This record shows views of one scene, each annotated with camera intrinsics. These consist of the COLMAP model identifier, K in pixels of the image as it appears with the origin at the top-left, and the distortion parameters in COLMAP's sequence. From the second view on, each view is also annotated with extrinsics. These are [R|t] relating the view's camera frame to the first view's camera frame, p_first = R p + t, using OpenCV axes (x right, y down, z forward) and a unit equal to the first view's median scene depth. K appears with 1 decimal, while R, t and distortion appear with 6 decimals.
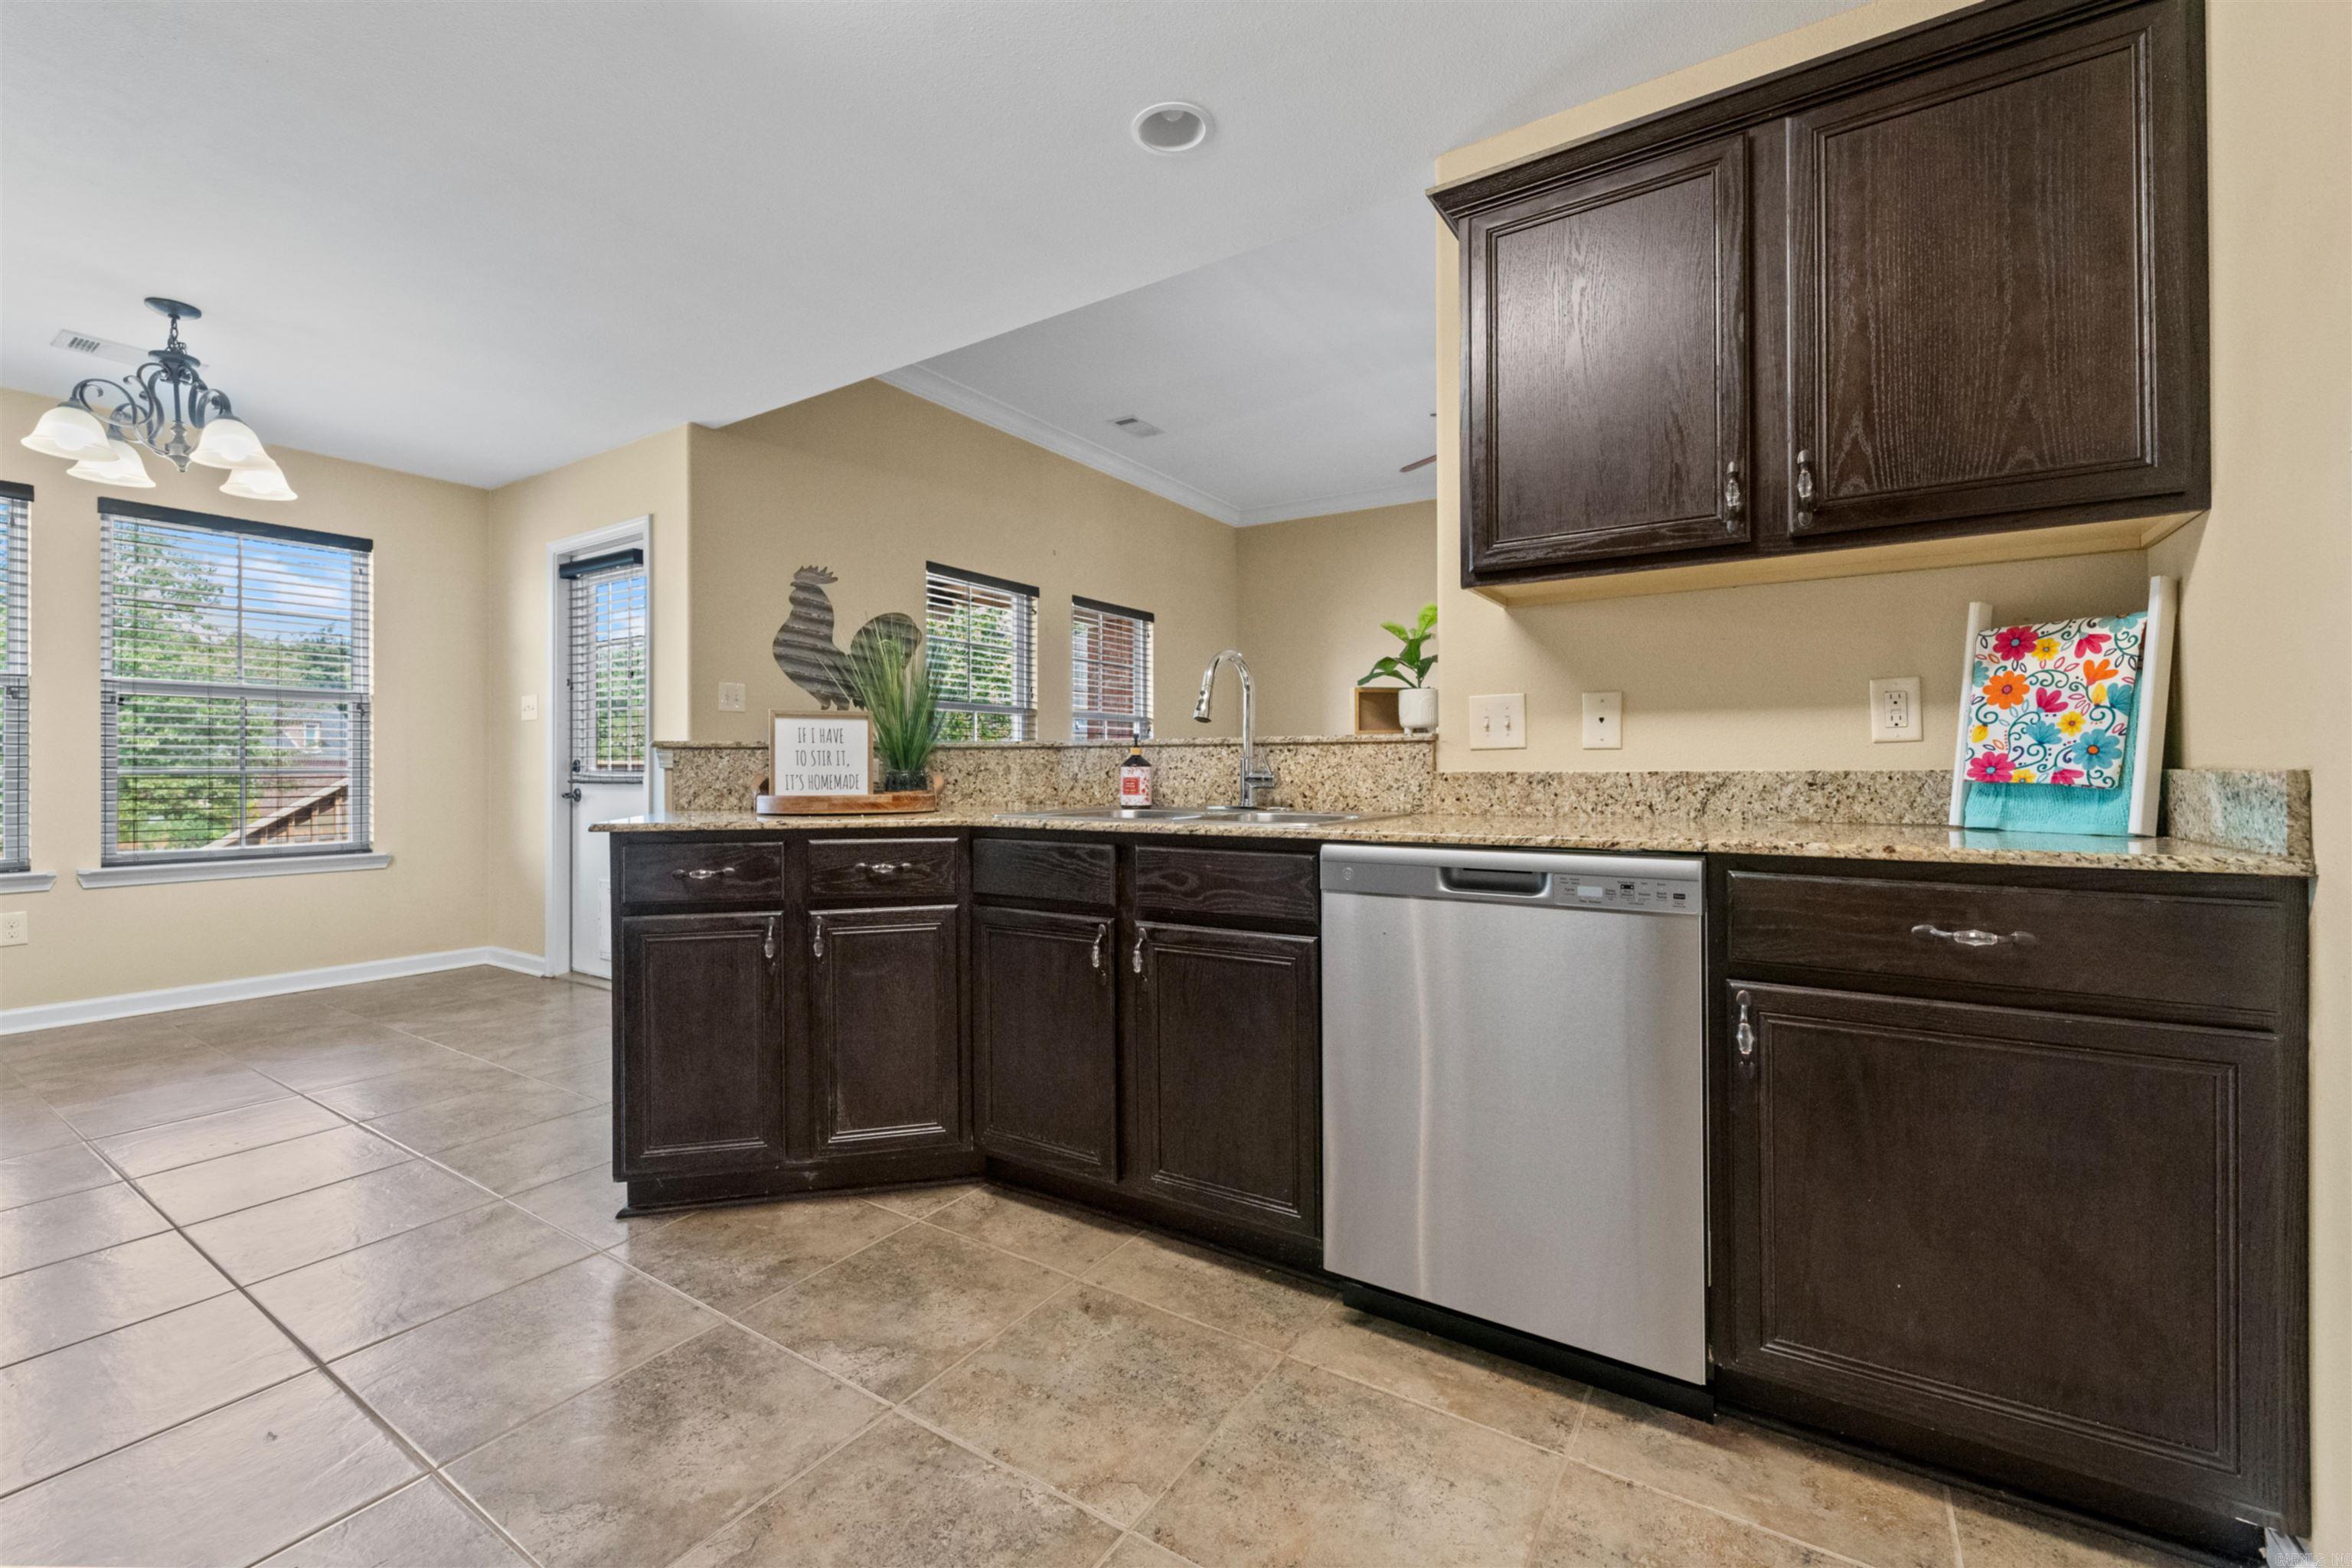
lens RADIAL K [[967.3, 0, 1174.6], [0, 967.3, 768.9], [0, 0, 1]] dist [0.000180, -0.000108]
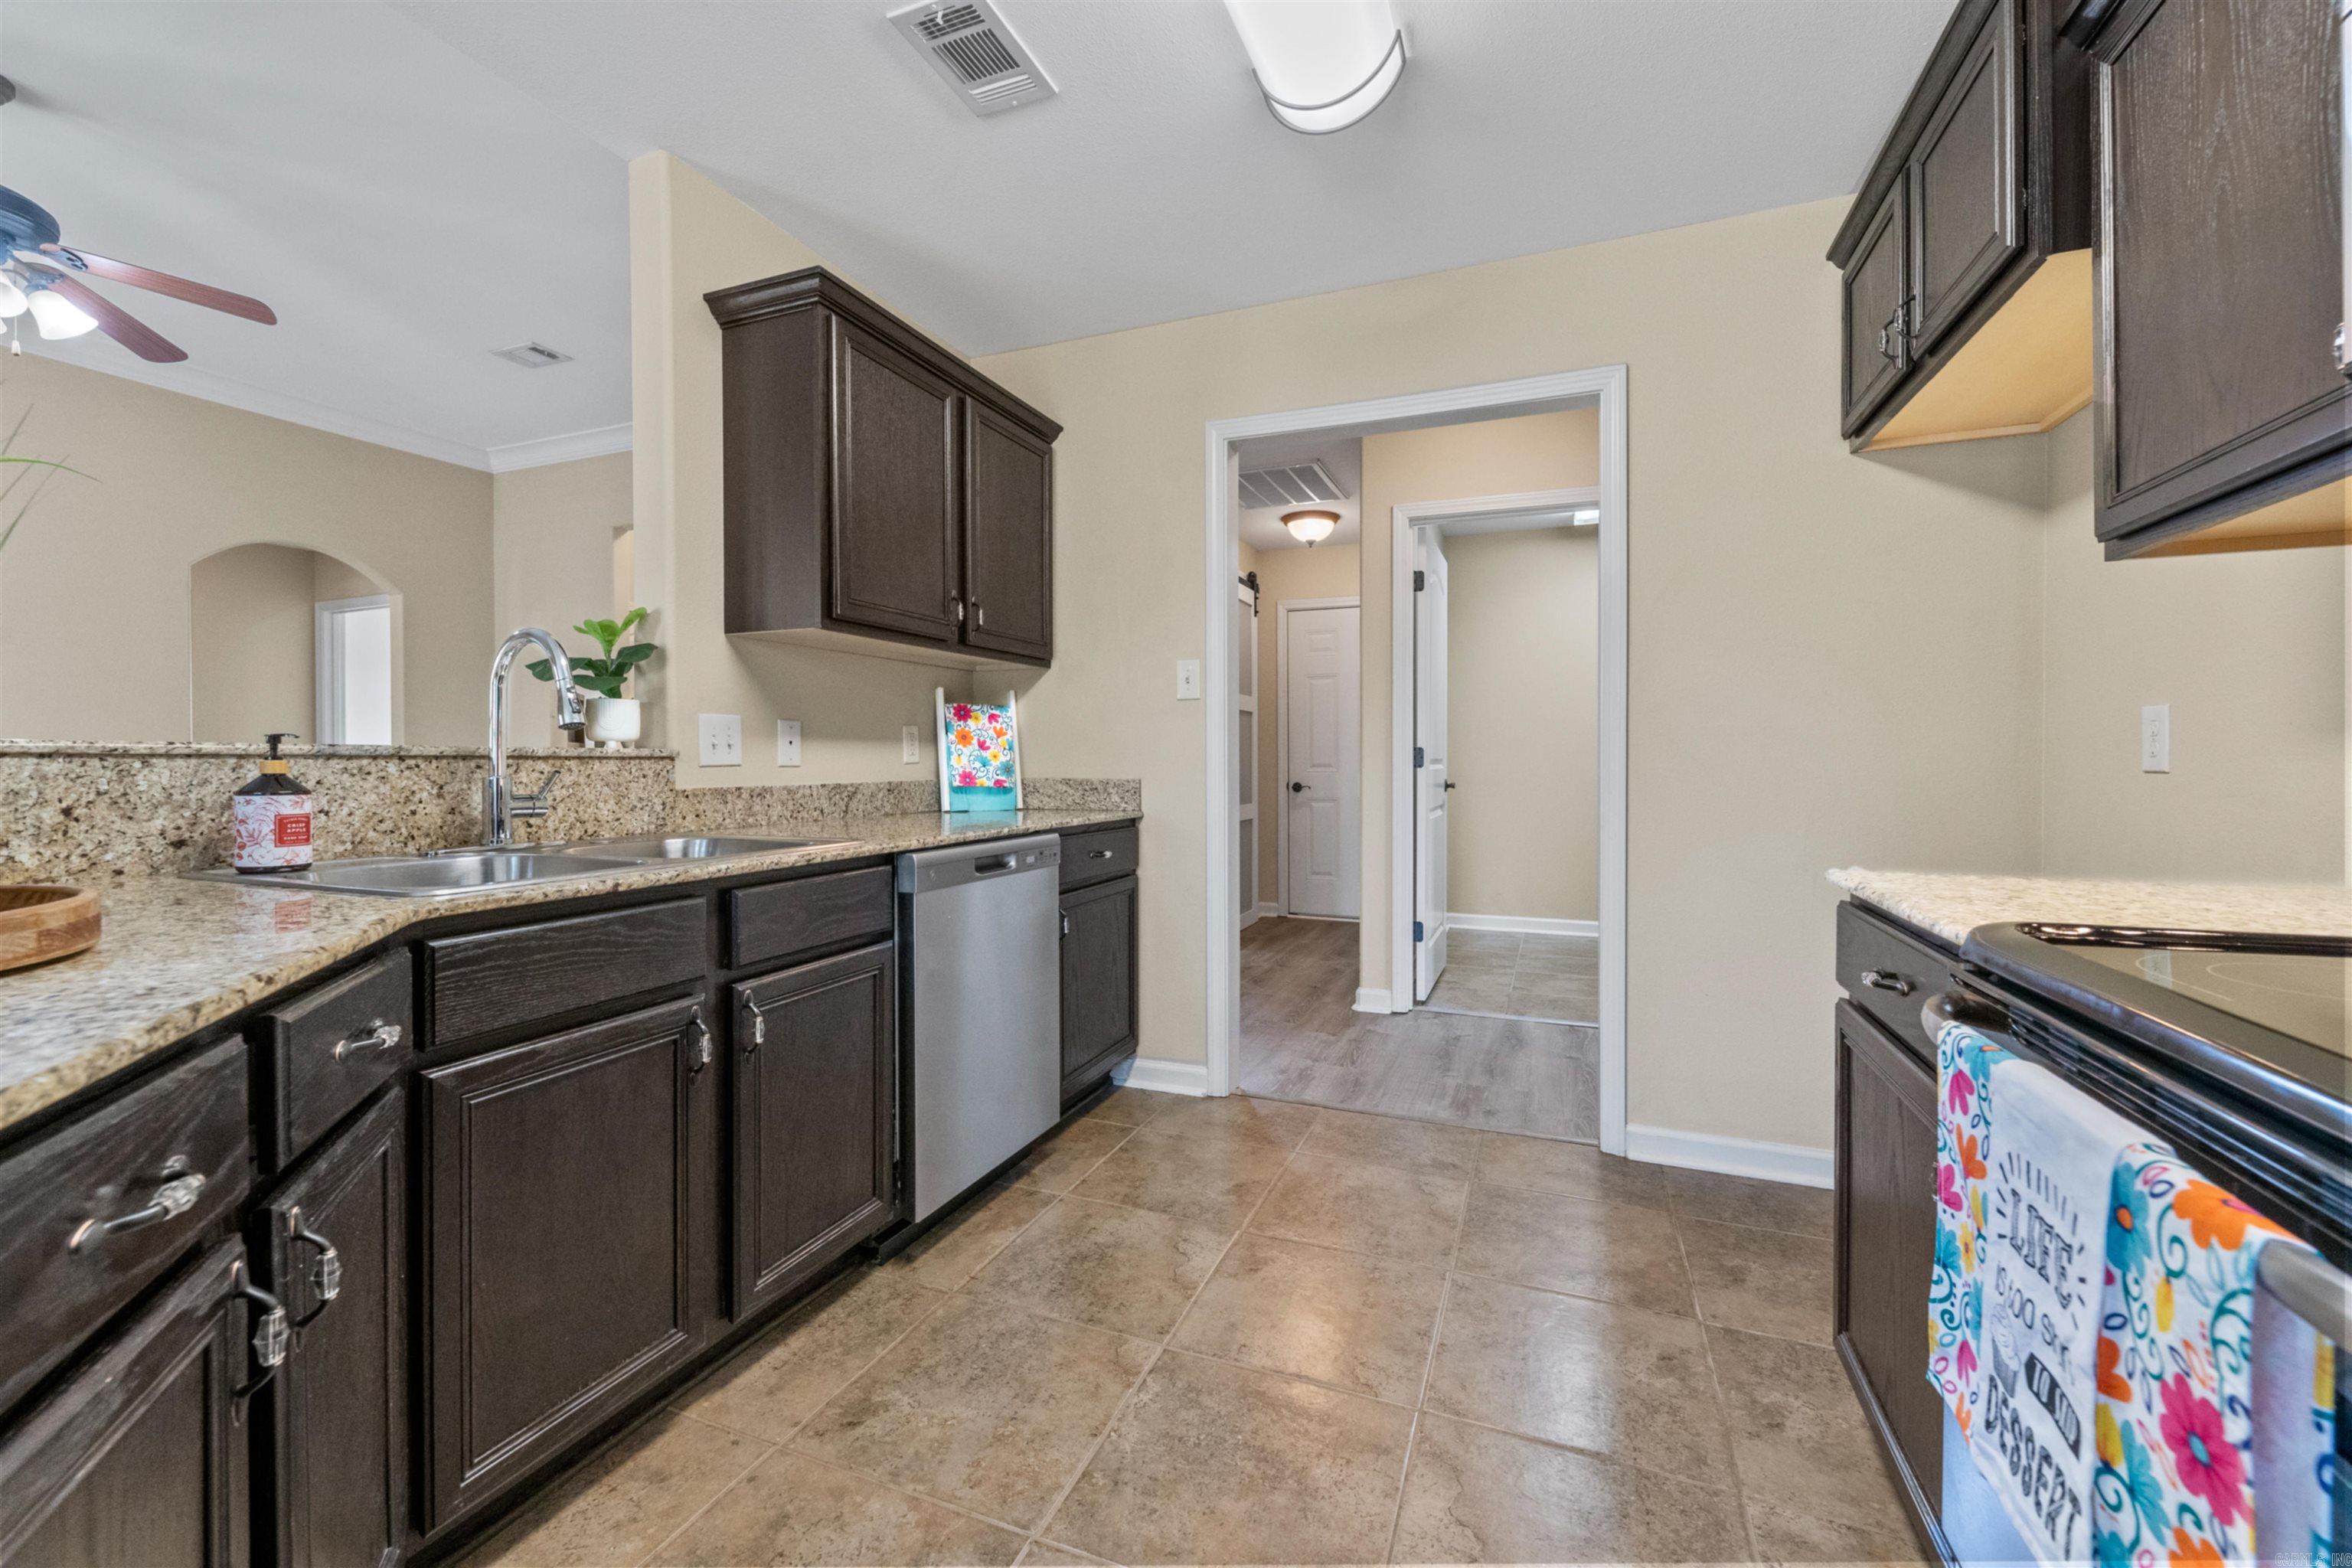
lens RADIAL K [[955.2, 0, 1169.5], [0, 955.2, 767.5], [0, 0, 1]] dist [0.003223, -0.000220]
pose [[-0.193684, -0.003331, 0.981058, -0.885702], [0.002738, 0.999989, 0.003935, -0.024233], [-0.981060, 0.003448, -0.193673, 0.804640]]
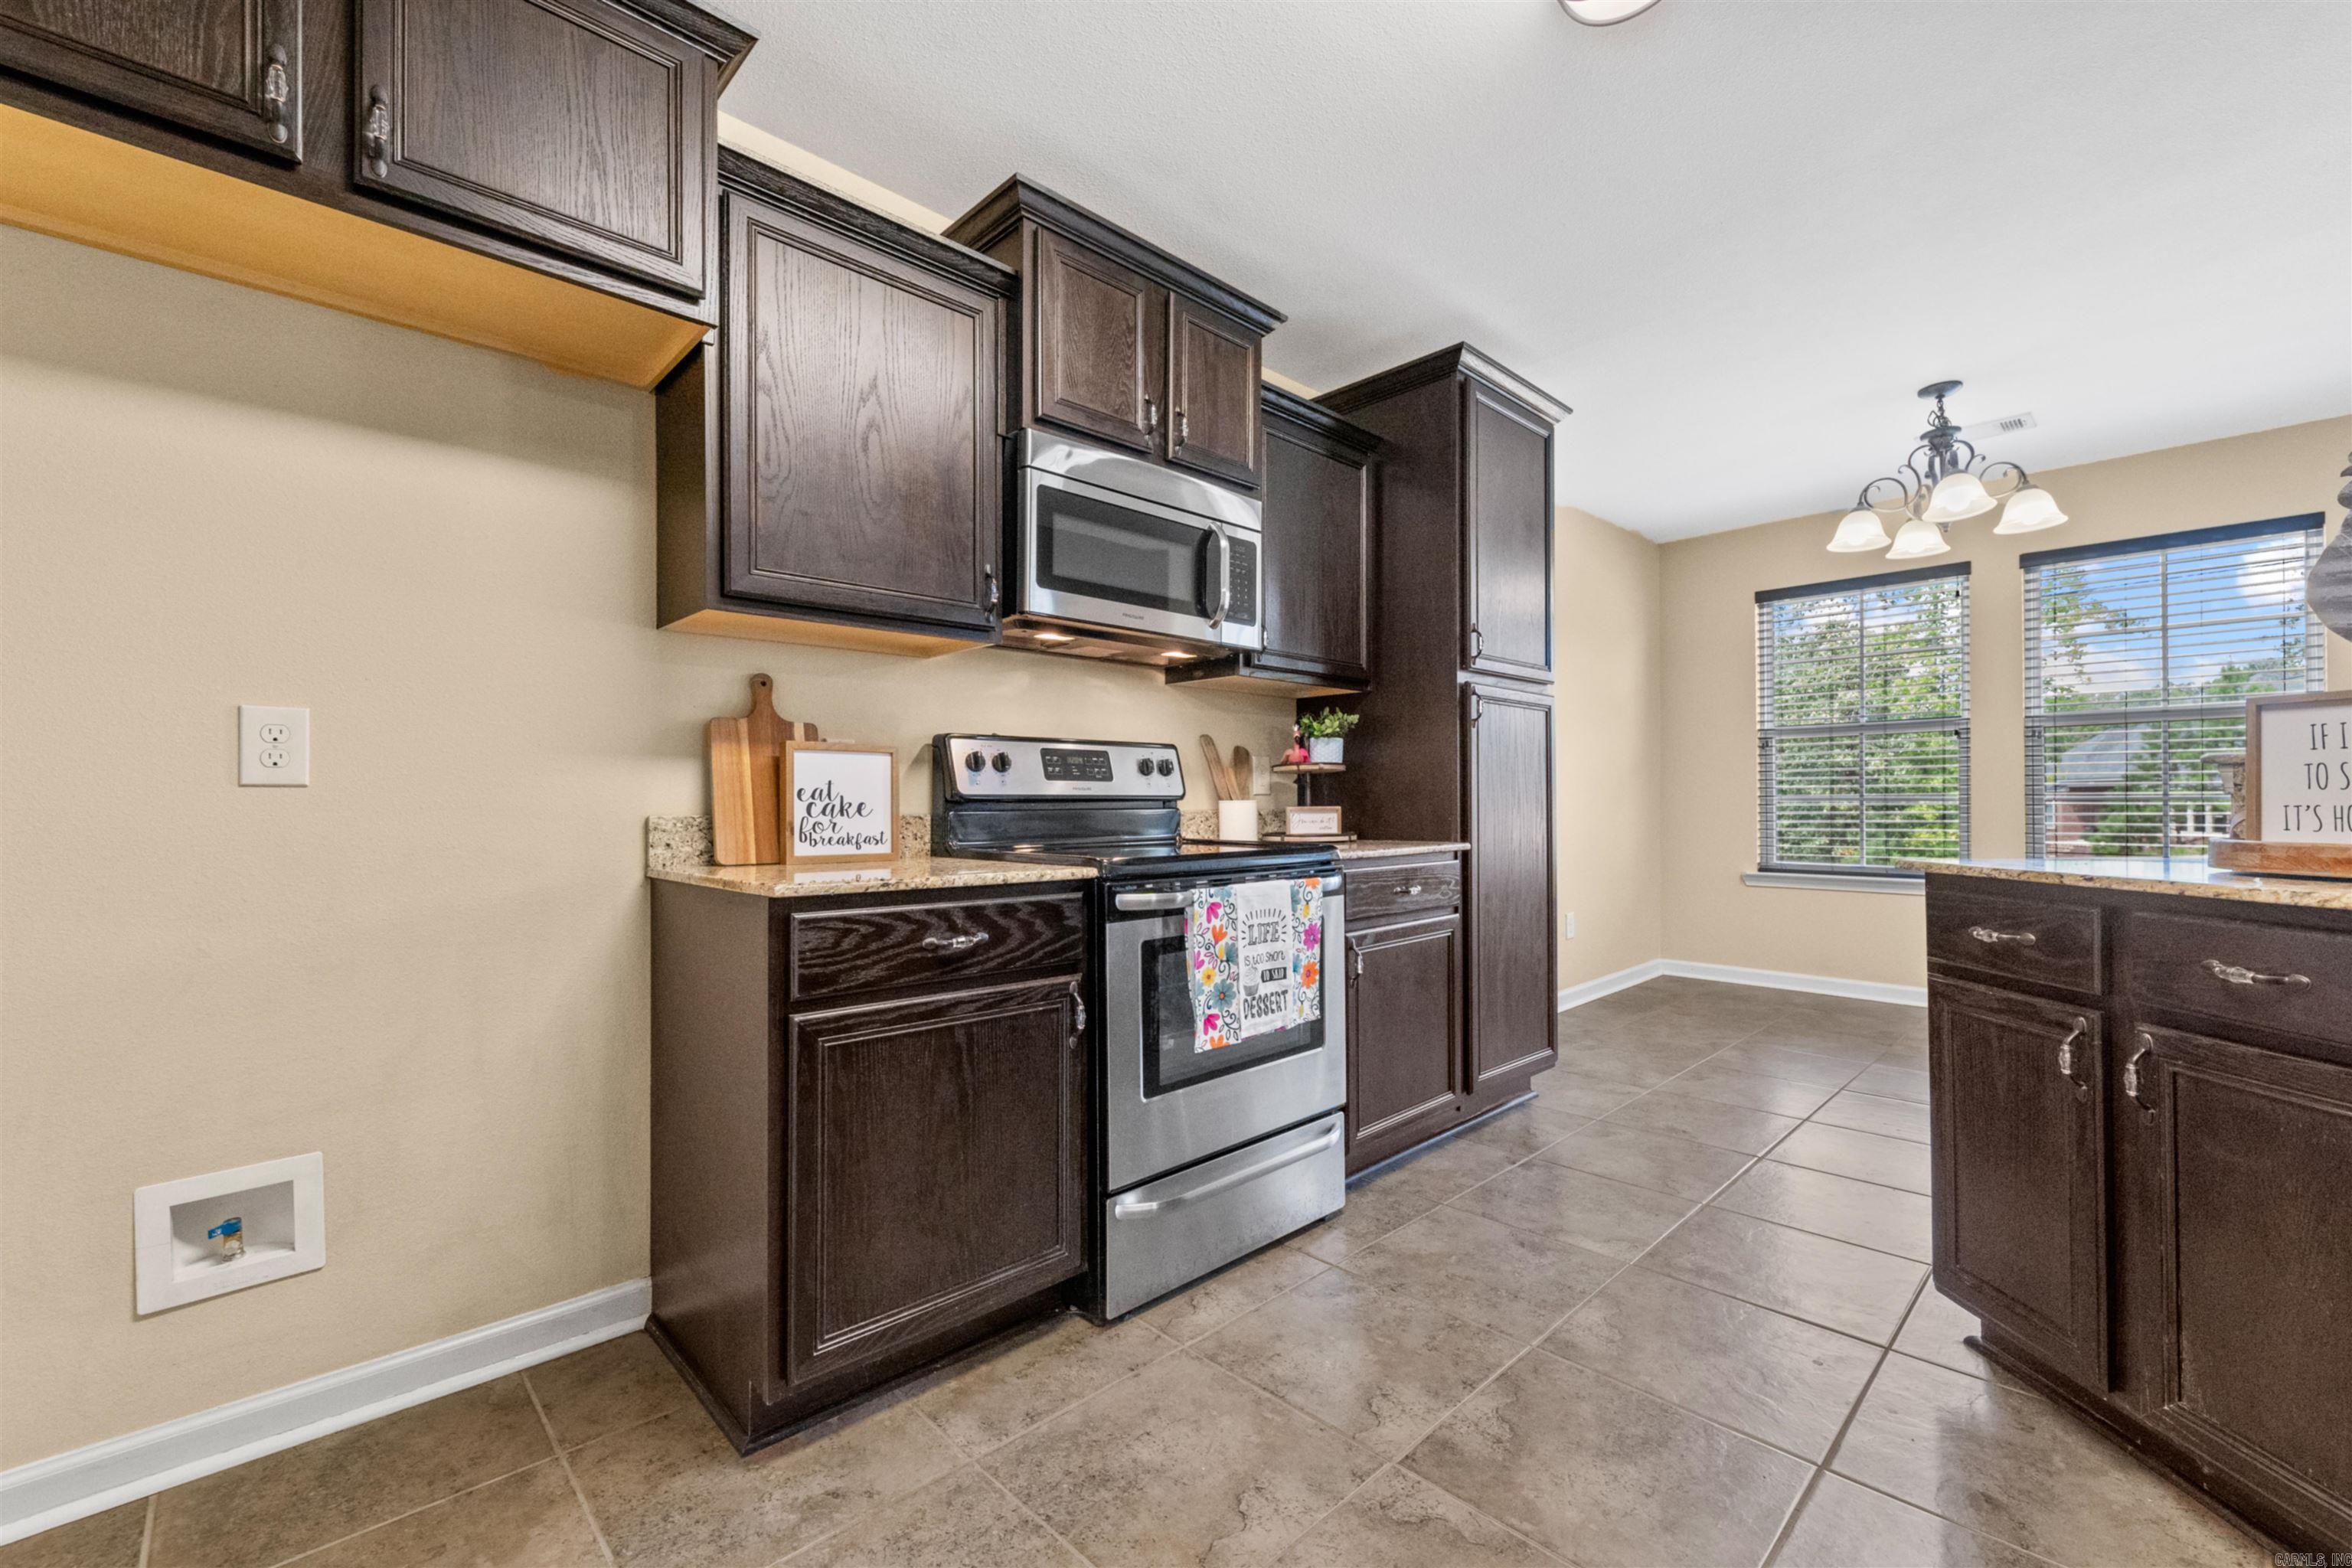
lens RADIAL K [[966.1, 0, 1176.0], [0, 966.1, 784.0], [0, 0, 1]] dist [-0.001301, -0.000444]
pose [[-0.221243, -0.010396, -0.975163, 0.406576], [-0.001710, 0.999946, -0.010272, 0.000661], [0.975217, -0.000605, -0.221248, 0.574623]]
